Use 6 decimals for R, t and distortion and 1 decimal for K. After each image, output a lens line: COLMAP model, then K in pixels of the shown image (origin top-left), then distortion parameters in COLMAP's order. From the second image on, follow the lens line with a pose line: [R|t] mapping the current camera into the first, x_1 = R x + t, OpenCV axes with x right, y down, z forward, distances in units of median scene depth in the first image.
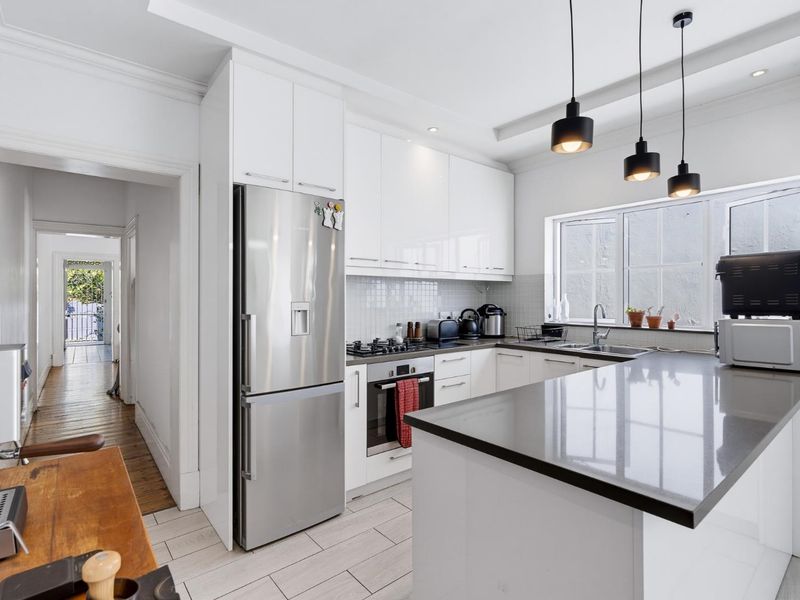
lens RADIAL K [[406.2, 0, 398.5], [0, 406.2, 295.5], [0, 0, 1]] dist [-0.005591, 0.002937]
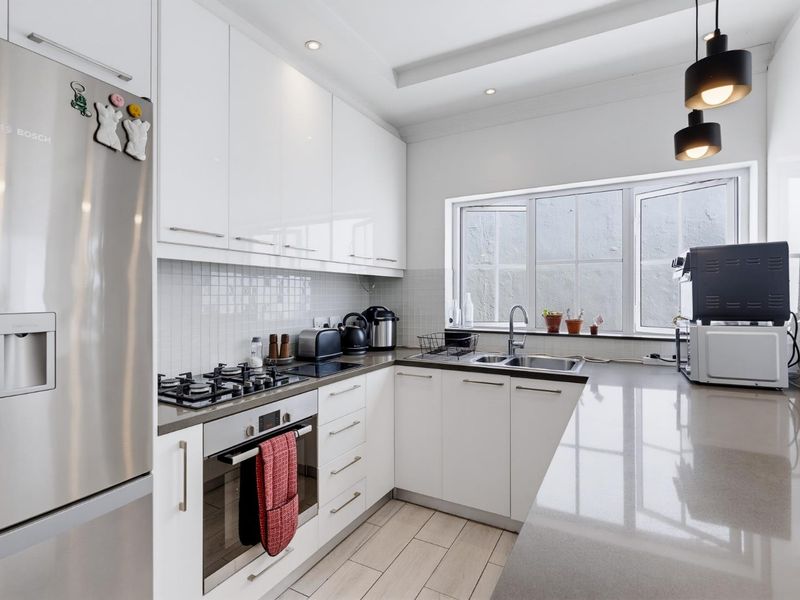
lens RADIAL K [[406.2, 0, 397.8], [0, 406.2, 295.3], [0, 0, 1]] dist [-0.005591, 0.002937]
pose [[0.931325, 0.000406, 0.364188, -0.026499], [-0.001497, 0.999995, 0.002714, -0.002425], [-0.364185, -0.003072, 0.931321, 0.322674]]
